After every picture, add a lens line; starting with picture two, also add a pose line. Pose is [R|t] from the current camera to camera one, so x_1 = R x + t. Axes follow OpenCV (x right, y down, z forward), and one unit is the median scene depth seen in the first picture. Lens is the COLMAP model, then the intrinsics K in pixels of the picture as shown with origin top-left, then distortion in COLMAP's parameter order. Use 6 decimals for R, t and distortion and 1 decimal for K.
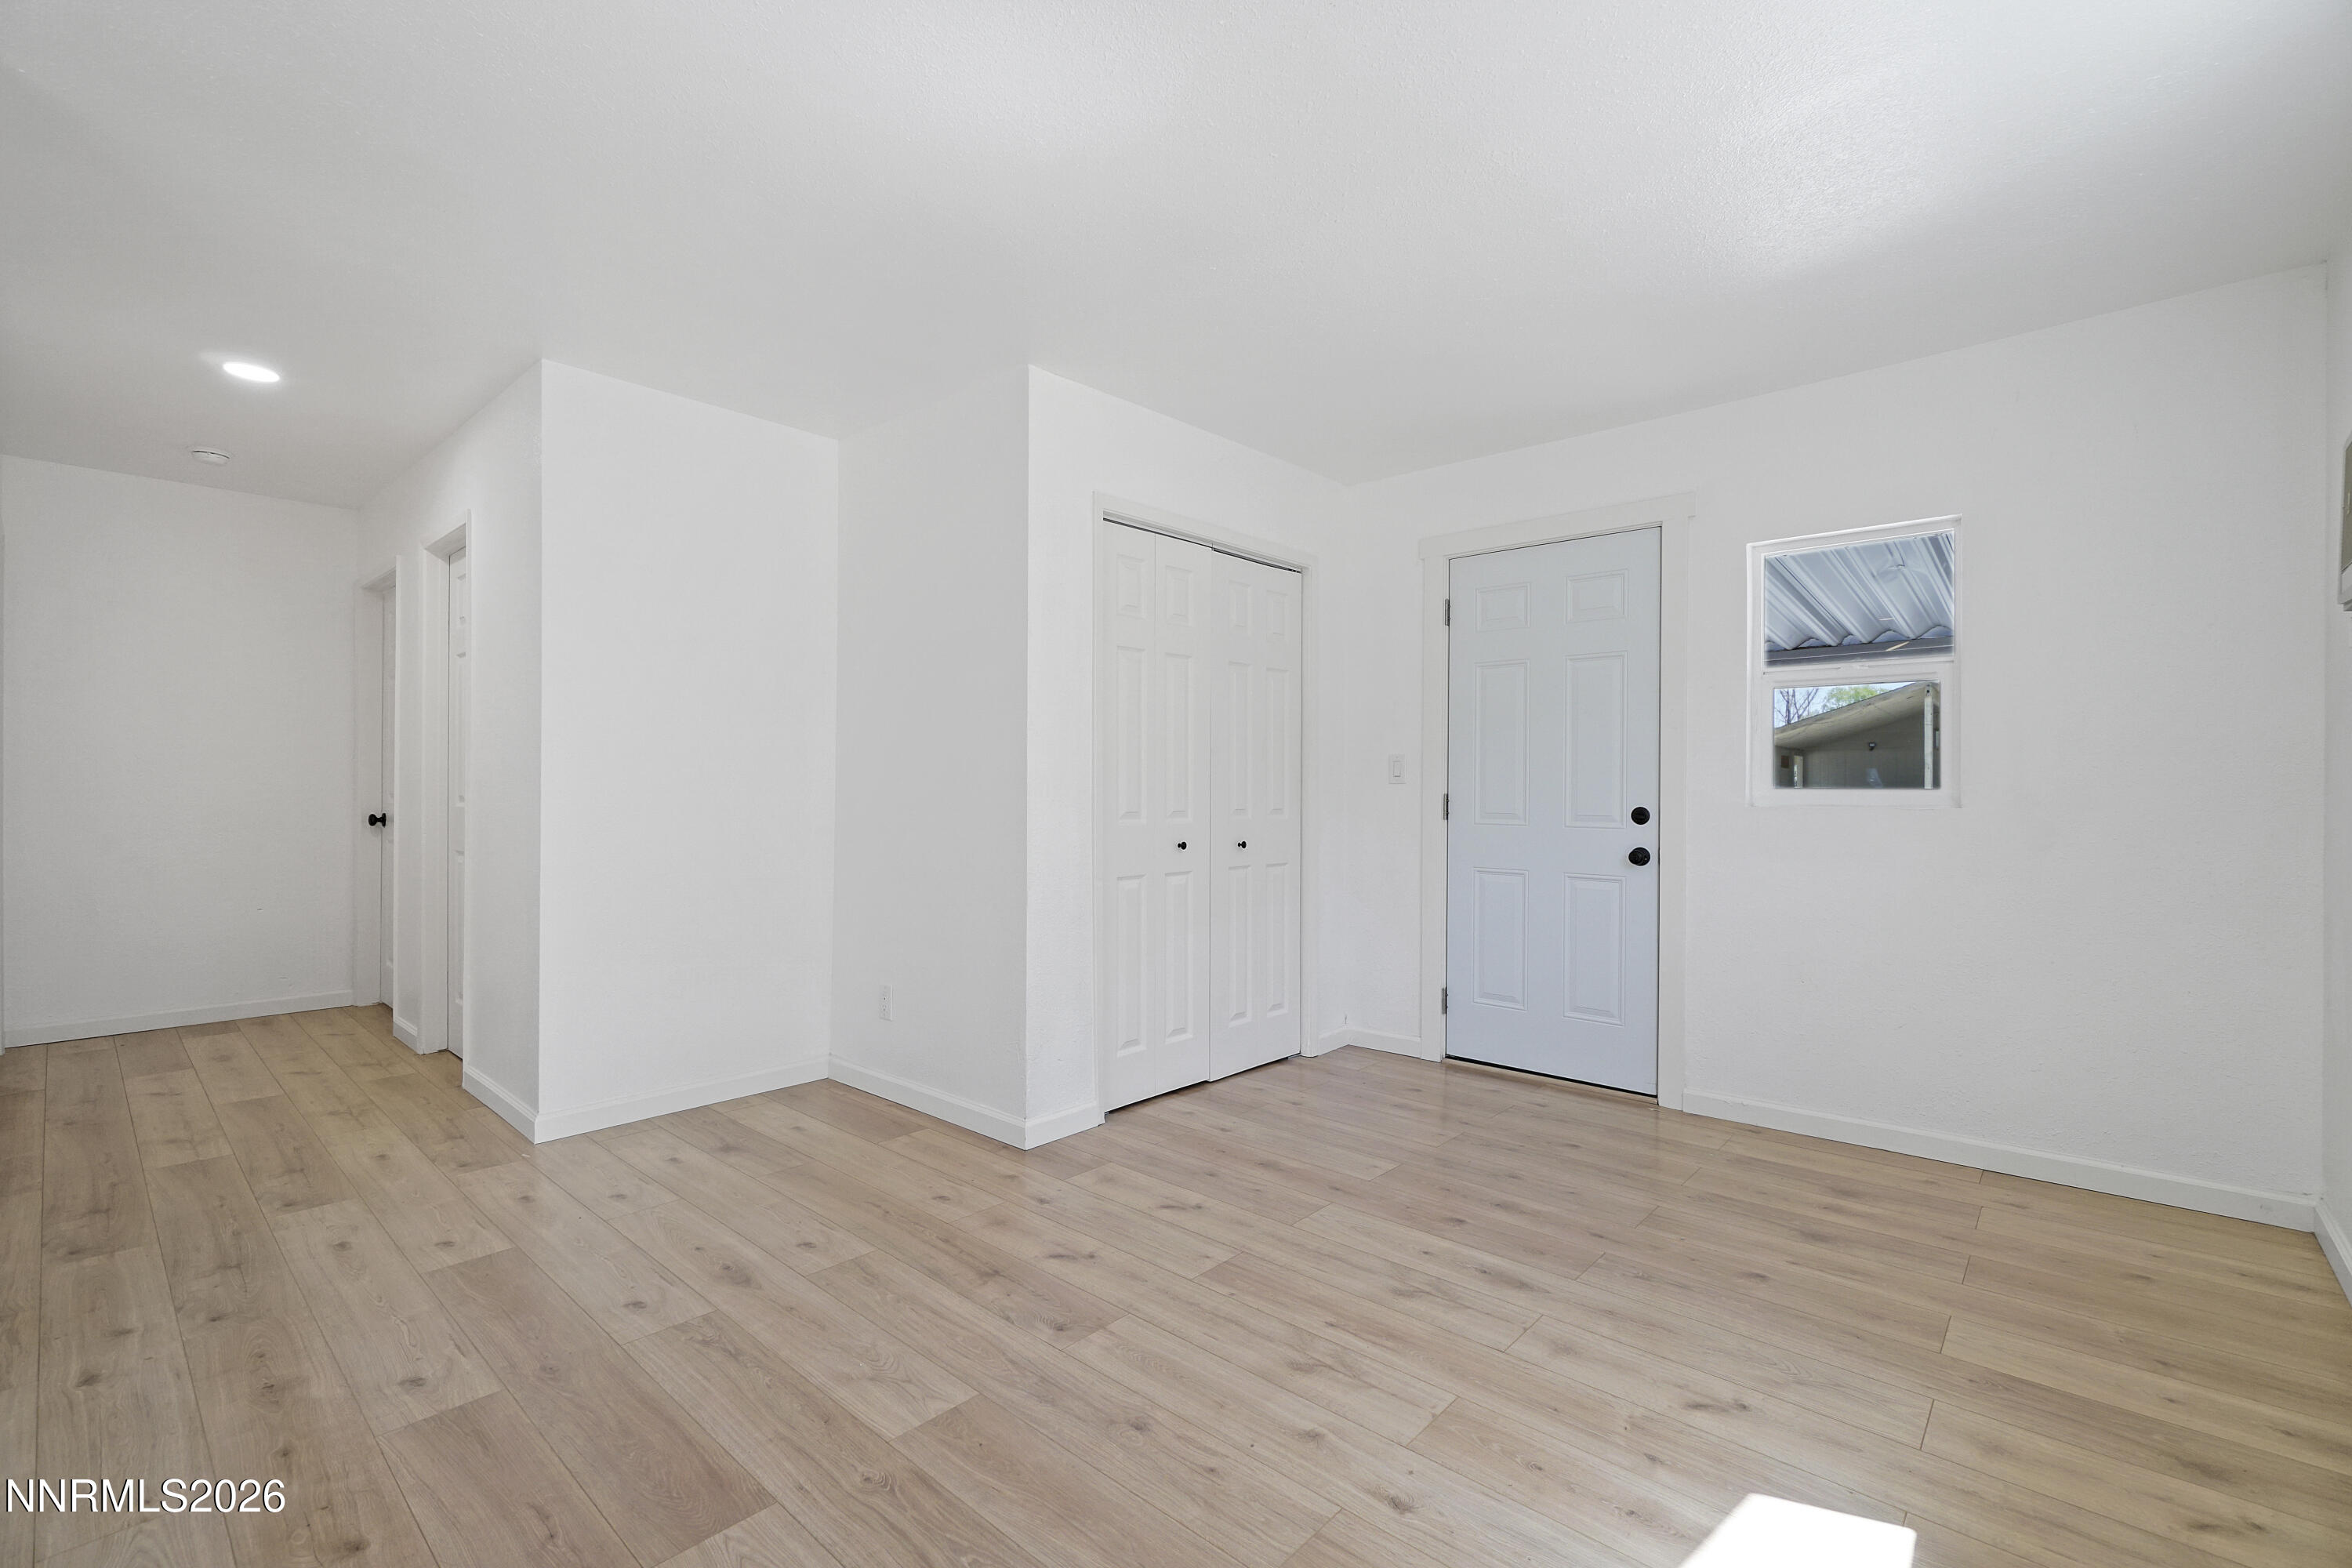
lens RADIAL K [[1033.7, 0, 1174.2], [0, 1033.7, 774.9], [0, 0, 1]] dist [-0.000507, -0.000969]
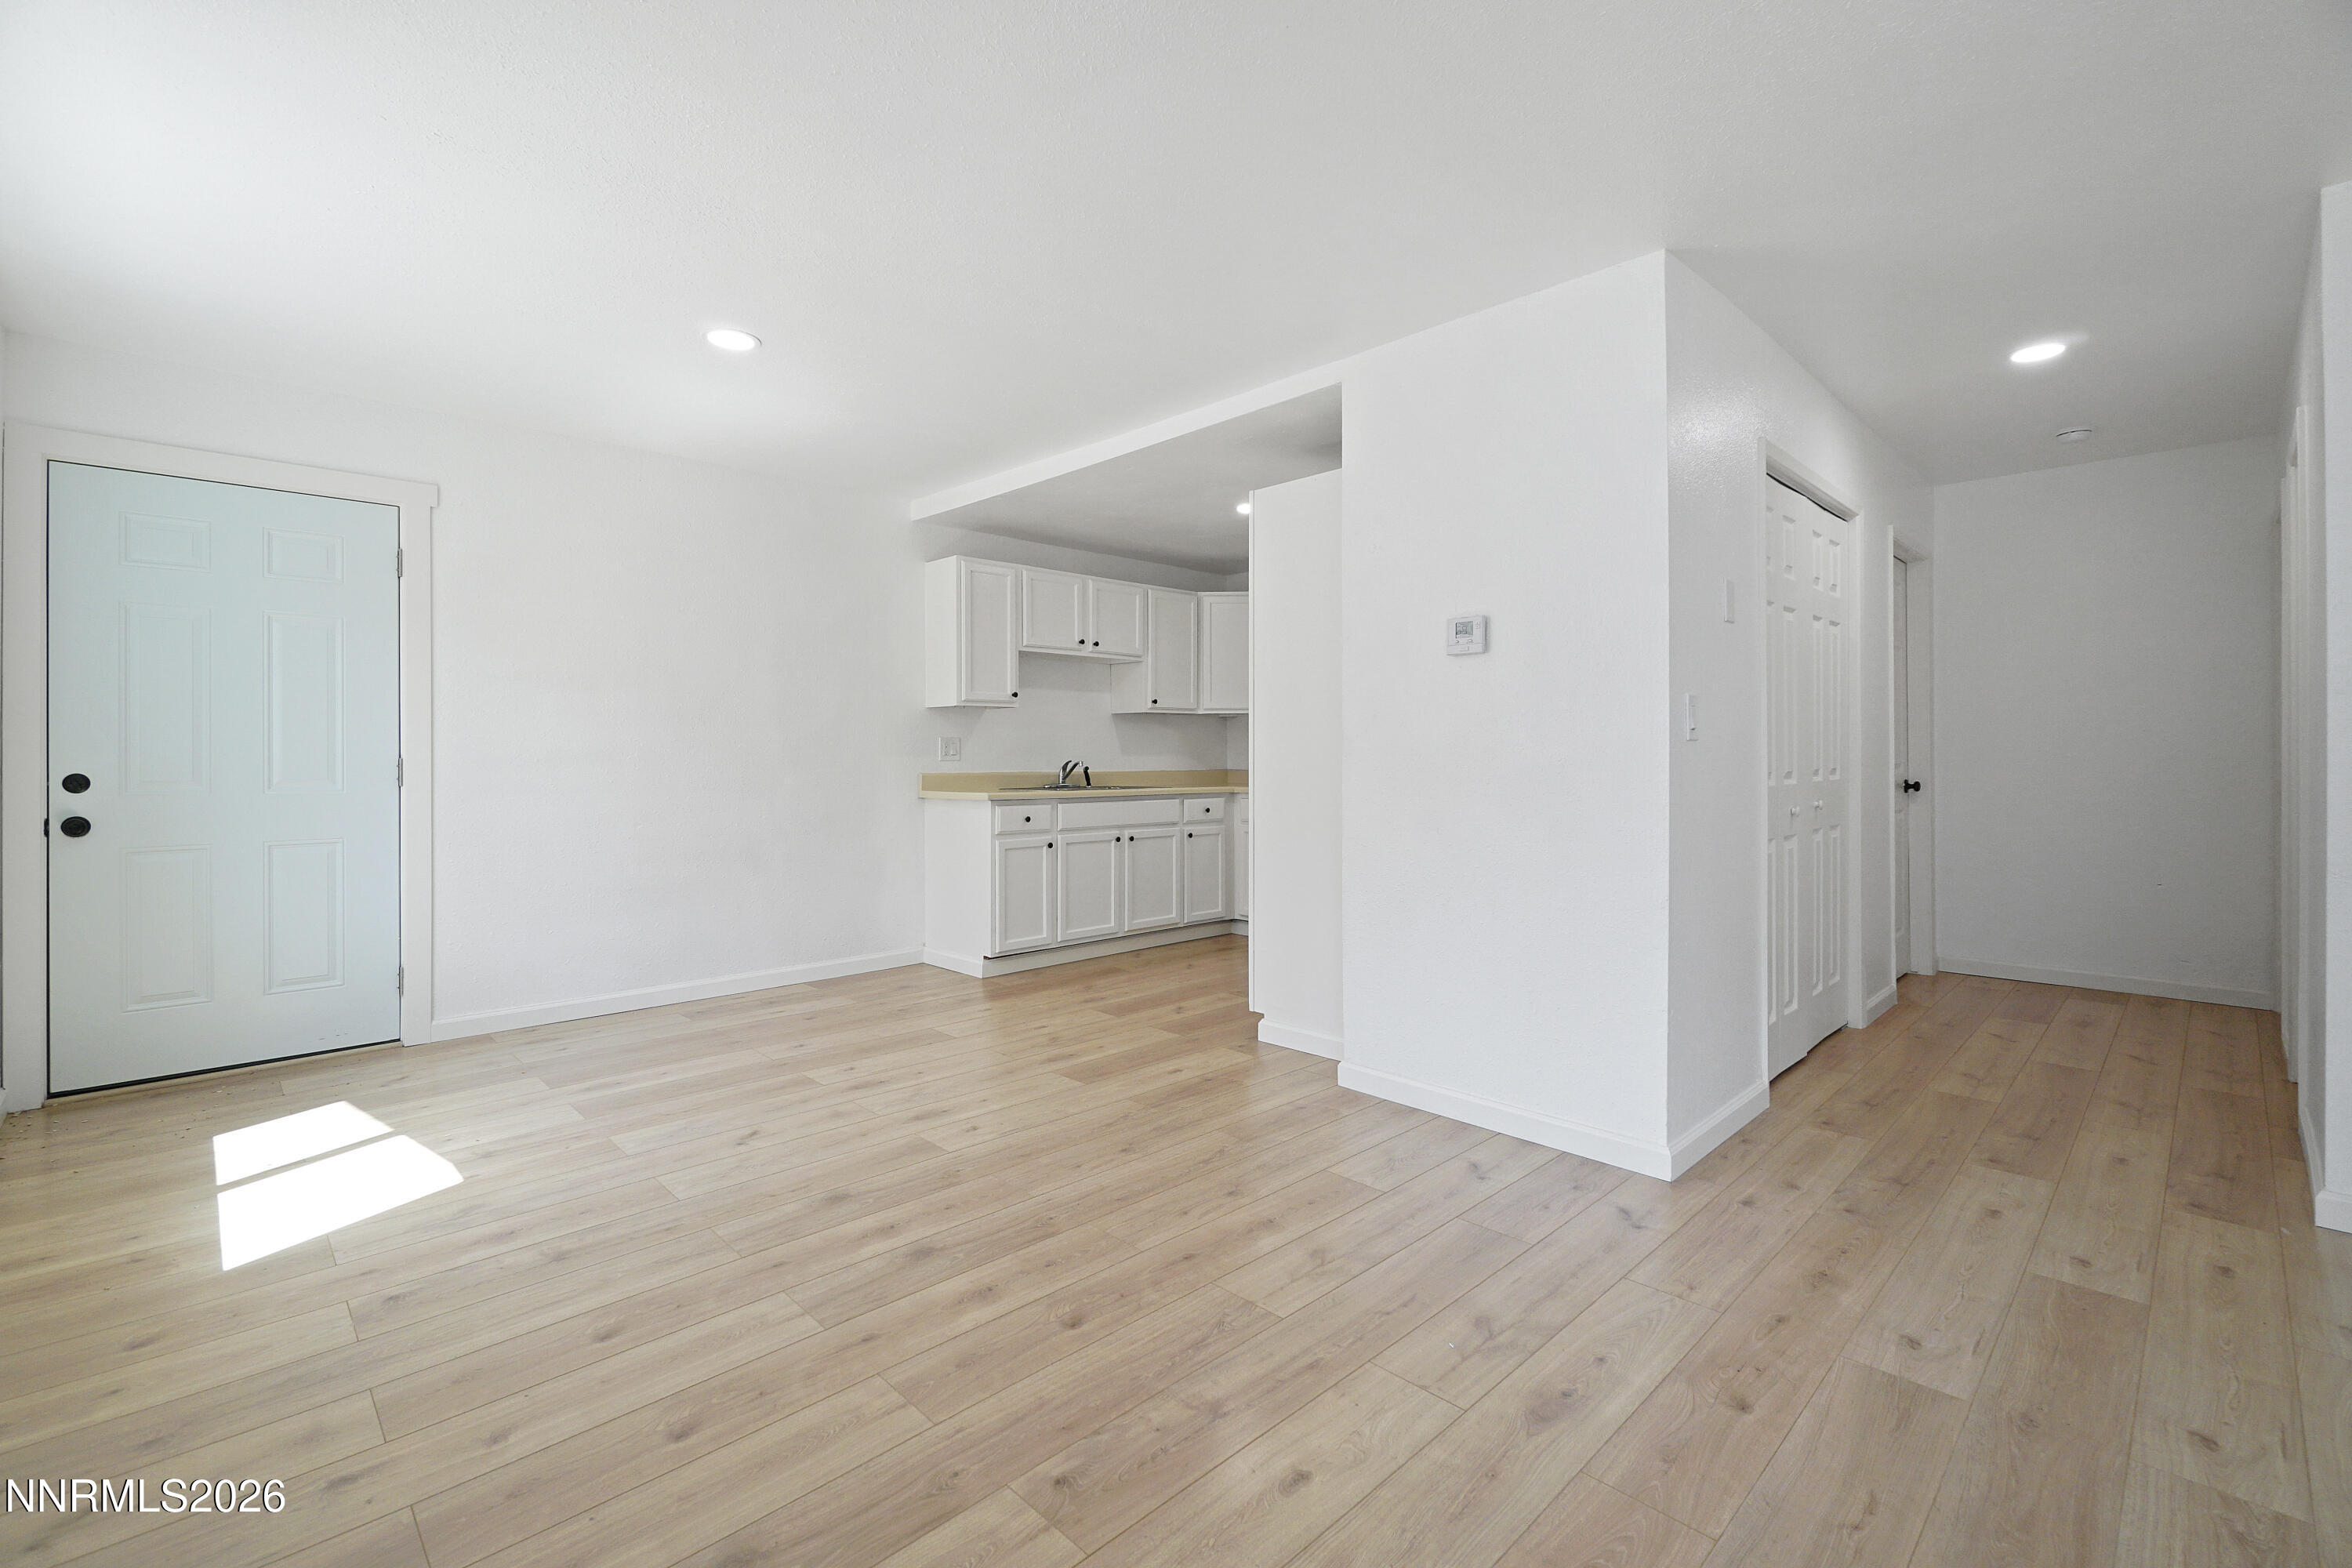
lens RADIAL K [[1033.7, 0, 1174.2], [0, 1033.7, 774.9], [0, 0, 1]] dist [-0.000507, -0.000969]
pose [[-0.064919, 0.014607, -0.997784, 0.272398], [0.012041, 0.999832, 0.013854, 0.001839], [0.997818, -0.011115, -0.065084, 0.287037]]
